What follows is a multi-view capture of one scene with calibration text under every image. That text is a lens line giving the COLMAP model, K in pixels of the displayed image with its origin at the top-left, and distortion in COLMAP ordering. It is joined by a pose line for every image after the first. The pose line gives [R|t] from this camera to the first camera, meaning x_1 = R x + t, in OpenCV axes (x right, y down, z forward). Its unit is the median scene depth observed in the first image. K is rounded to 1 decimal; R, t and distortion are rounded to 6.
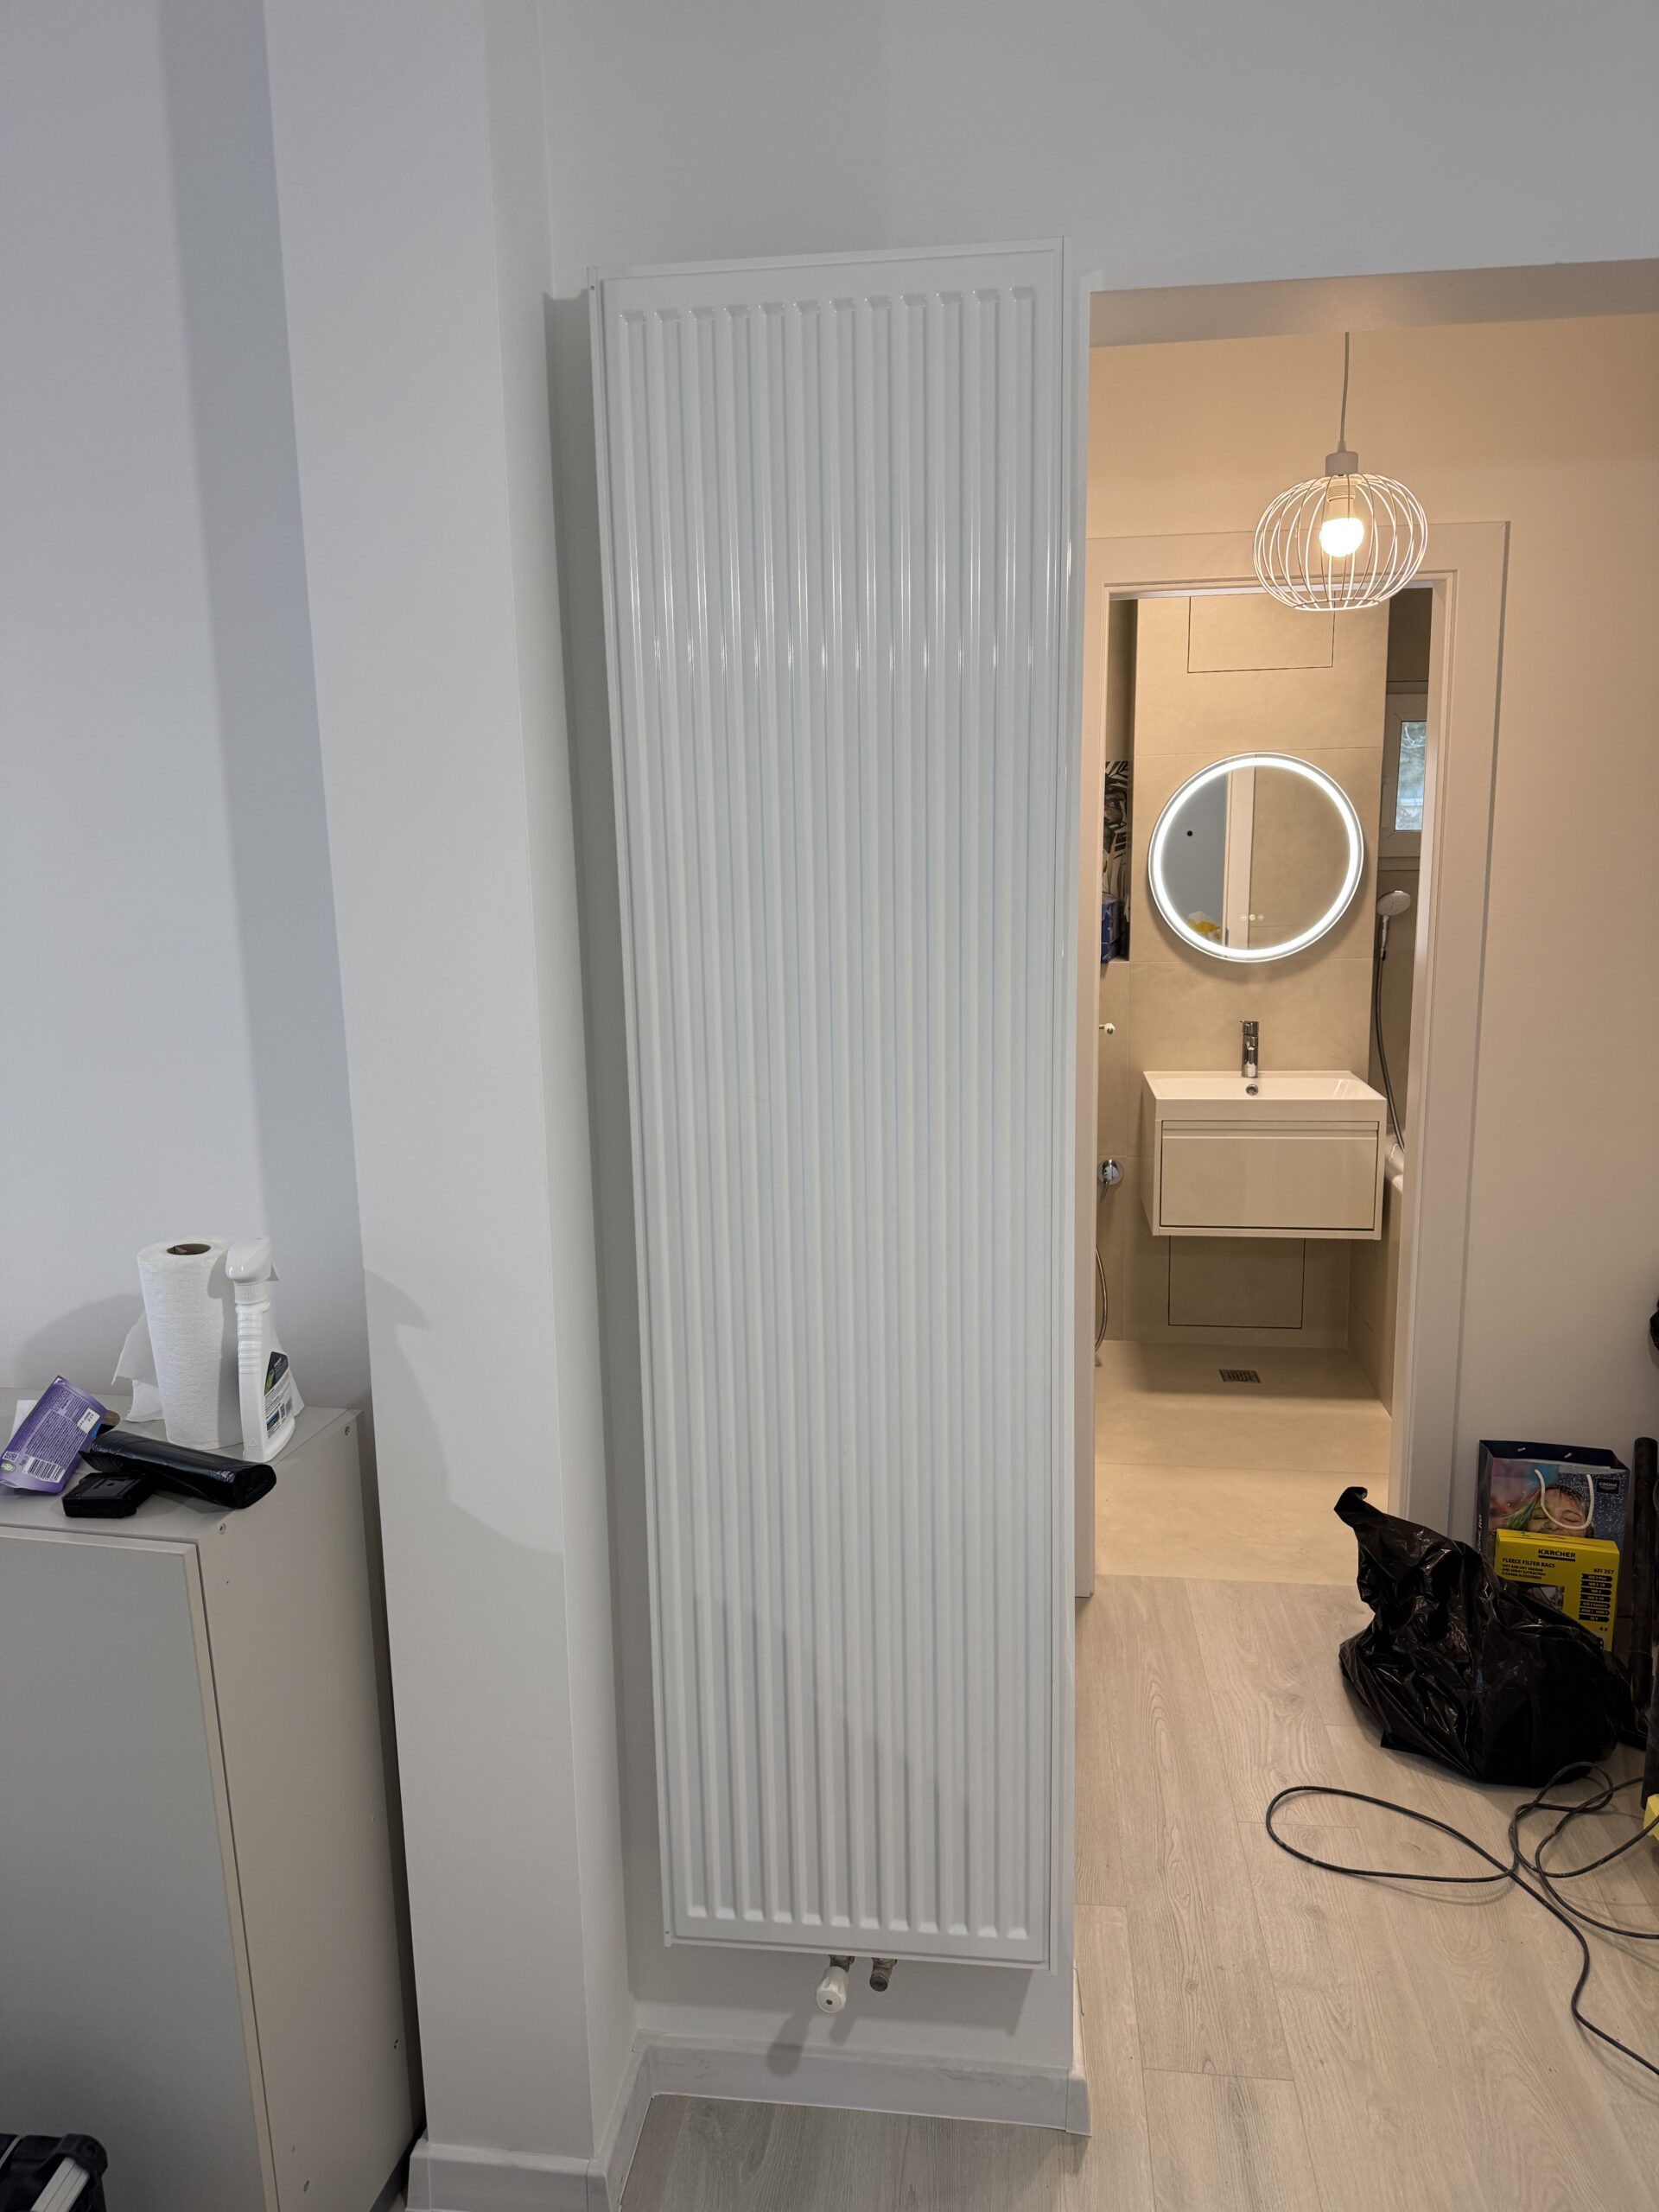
lens RADIAL K [[1516.1, 0, 829.5], [0, 1516.1, 1106.0], [0, 0, 1]] dist [0.084158, -0.000274]
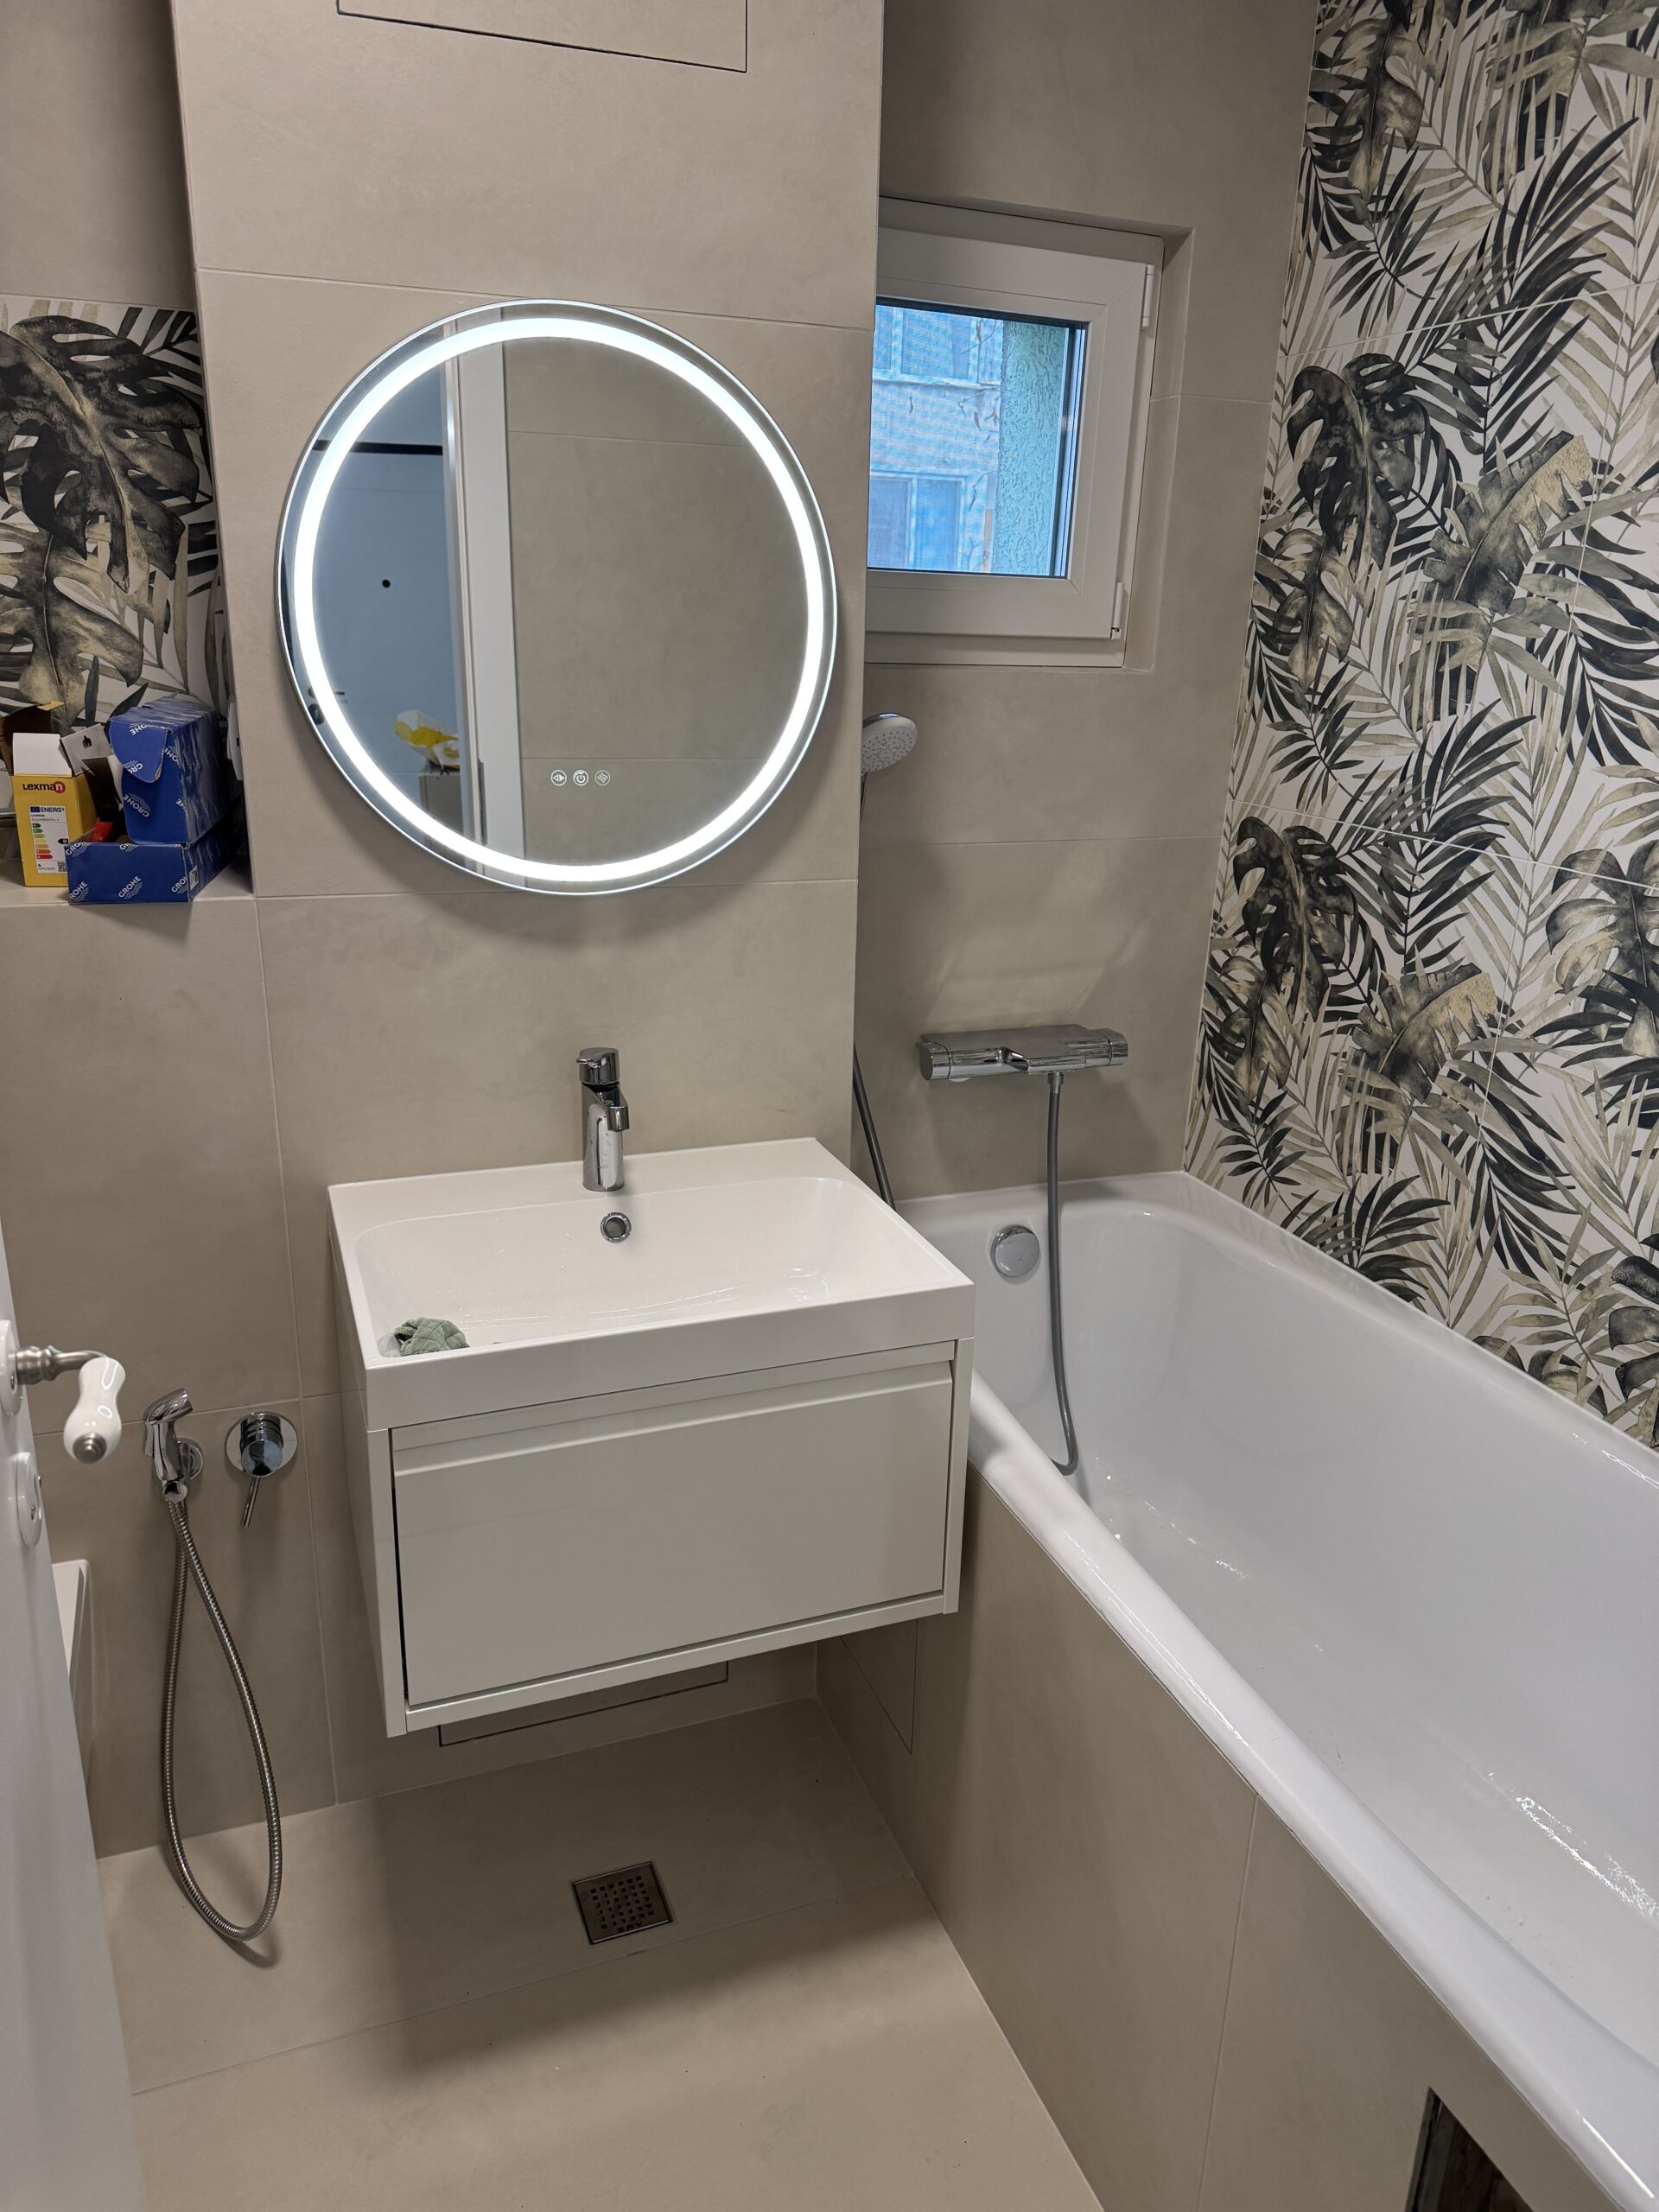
lens RADIAL K [[1516.1, 0, 829.5], [0, 1516.1, 1106.0], [0, 0, 1]] dist [0.084158, -0.000274]
pose [[0.878466, -0.108314, 0.465366, 0.144139], [0.042494, 0.987818, 0.149699, -0.096188], [-0.475912, -0.111730, 0.872367, 0.625326]]
